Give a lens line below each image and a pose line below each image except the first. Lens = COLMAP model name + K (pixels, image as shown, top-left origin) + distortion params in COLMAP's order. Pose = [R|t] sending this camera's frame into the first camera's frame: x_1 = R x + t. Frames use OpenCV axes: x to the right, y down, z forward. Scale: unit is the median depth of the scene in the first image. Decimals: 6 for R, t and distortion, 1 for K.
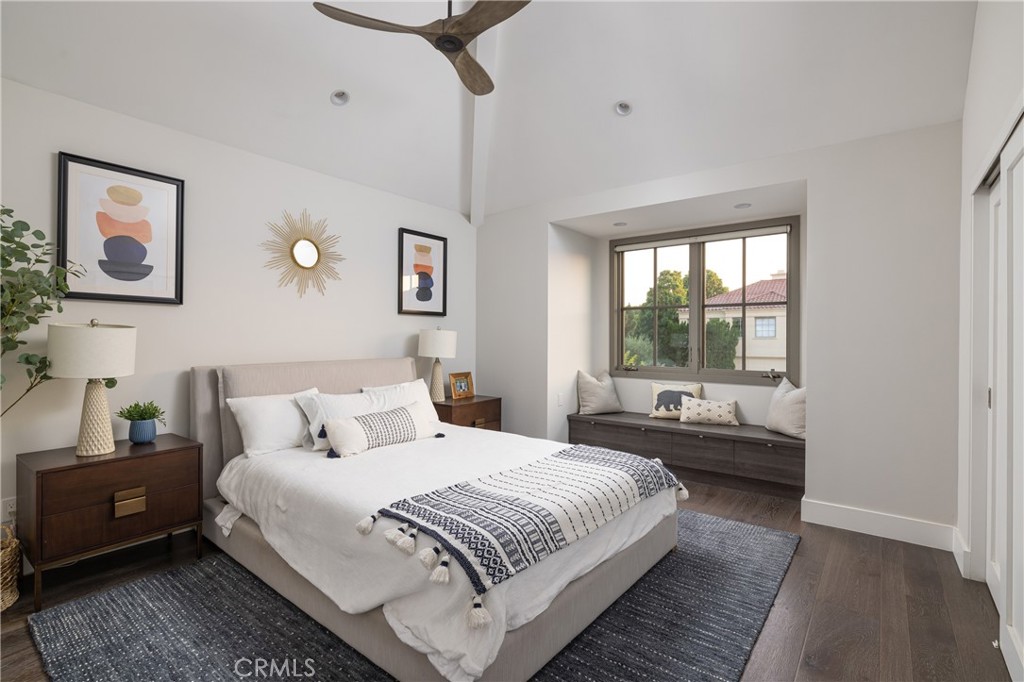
lens RADIAL K [[474.9, 0, 512.0], [0, 474.9, 335.1], [0, 0, 1]] dist [-0.002565, 0.000289]
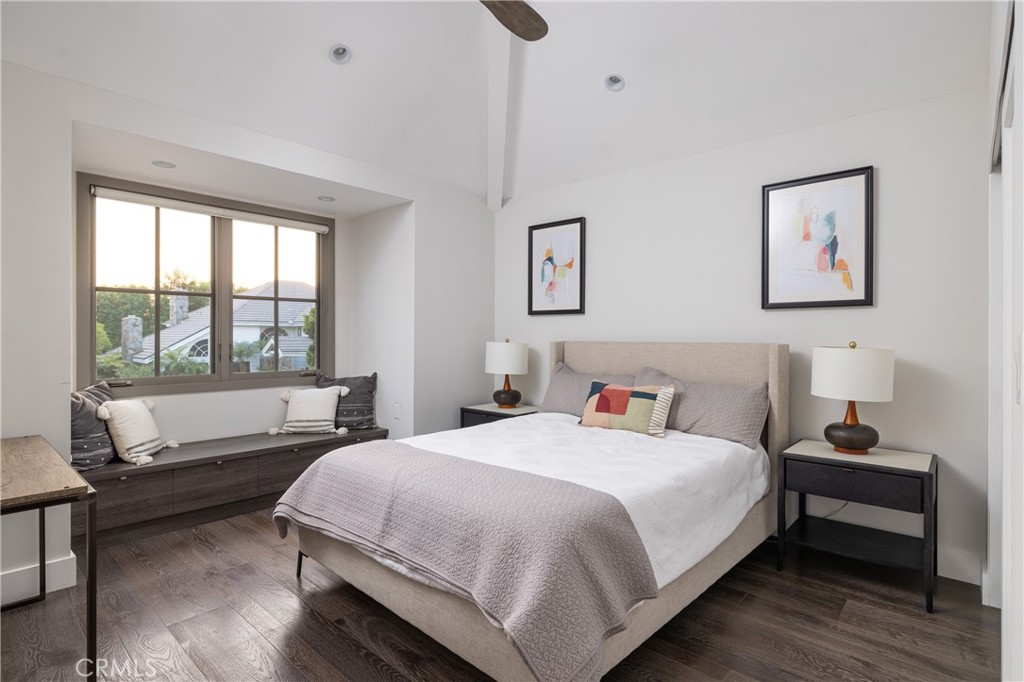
lens RADIAL K [[517.5, 0, 512.2], [0, 517.5, 341.0], [0, 0, 1]] dist [0.001154, 0.000240]
pose [[-0.057172, 0.004179, -0.998356, 0.551551], [-0.008282, 0.999955, 0.004660, 0.003786], [0.998330, 0.008535, -0.057135, 0.663670]]
